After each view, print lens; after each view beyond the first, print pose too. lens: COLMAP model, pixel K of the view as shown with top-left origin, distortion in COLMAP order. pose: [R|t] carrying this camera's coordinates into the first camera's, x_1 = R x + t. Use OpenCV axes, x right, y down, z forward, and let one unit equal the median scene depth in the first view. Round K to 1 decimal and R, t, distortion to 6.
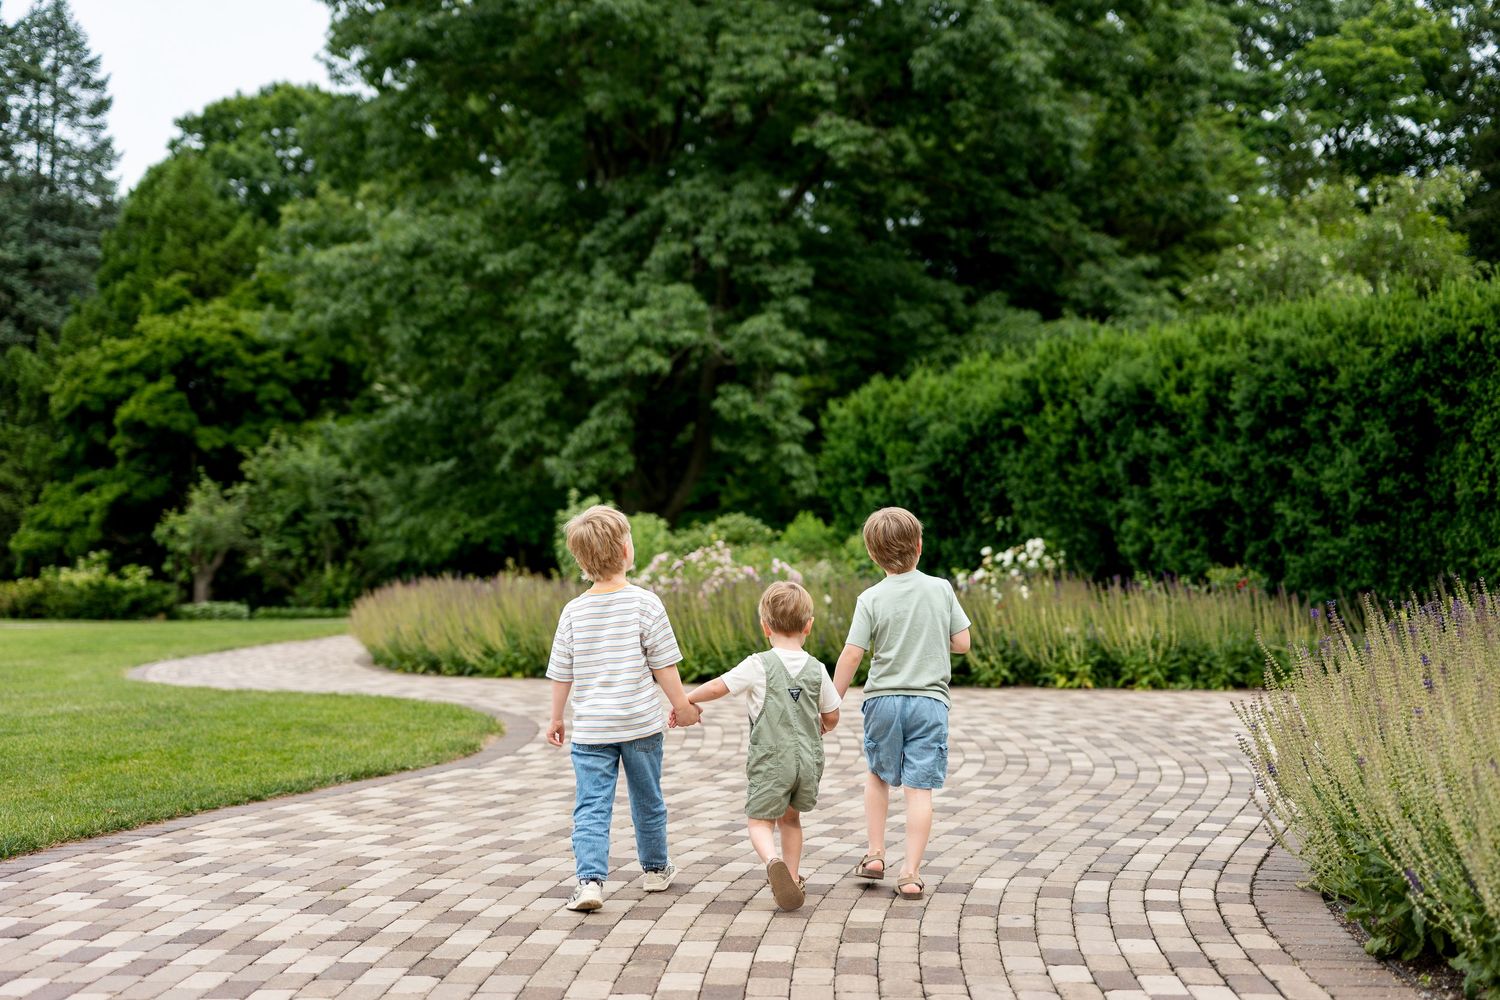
lens RADIAL K [[2154.0, 0, 750.0], [0, 2154.0, 500.0], [0, 0, 1]] dist [-0.009628, 0.031195]
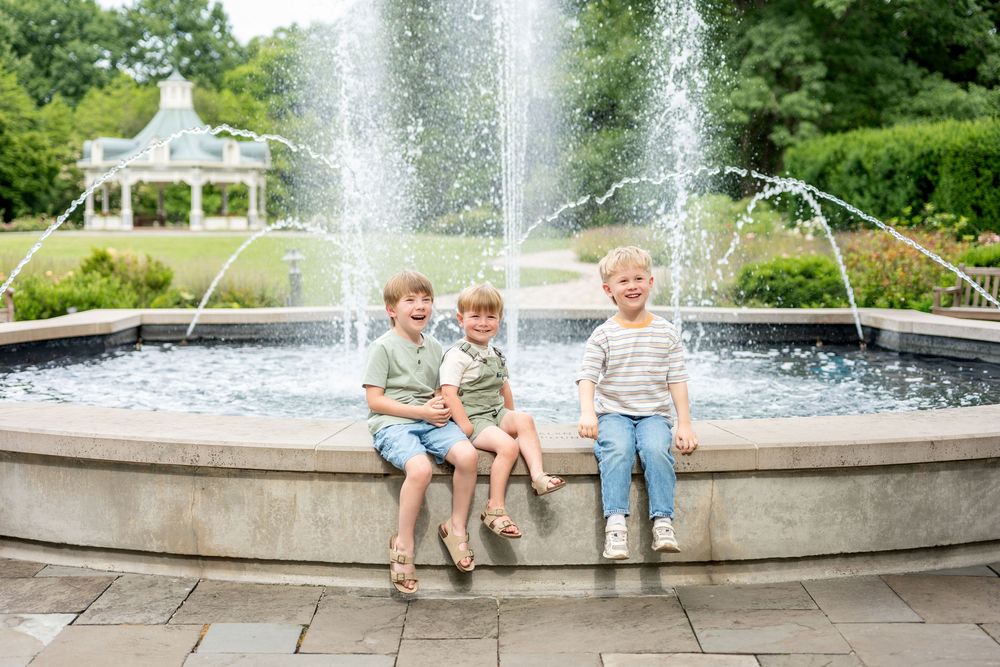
lens RADIAL K [[1436.0, 0, 500.0], [0, 1436.0, 333.5], [0, 0, 1]] dist [-0.009628, 0.031195]
pose [[0.957745, 0.037907, -0.285110, 0.129509], [-0.002249, 0.992233, 0.124370, -0.028211], [0.287610, -0.118473, 0.950392, -0.378196]]
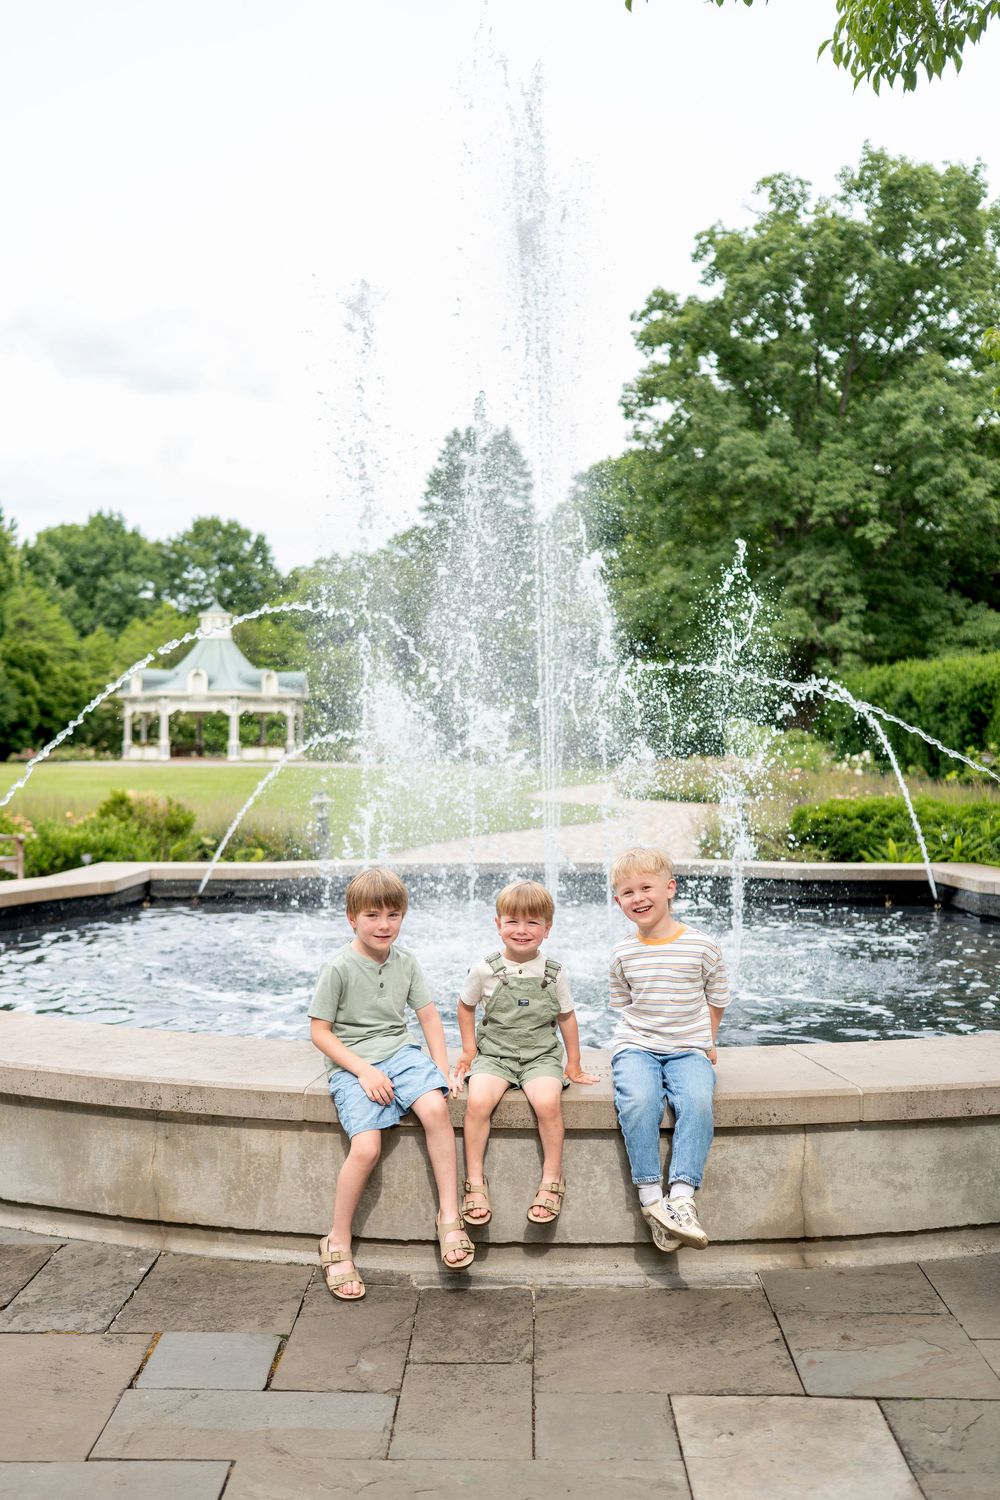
lens RADIAL K [[1429.2, 0, 500.0], [0, 1429.2, 750.0], [0, 0, 1]] dist [-0.010943, 0.001637]
pose [[0.949475, 0.016451, -0.313411, 0.122163], [-0.001243, 0.998814, 0.048664, -0.031347], [0.313840, -0.045816, 0.948370, -0.353059]]
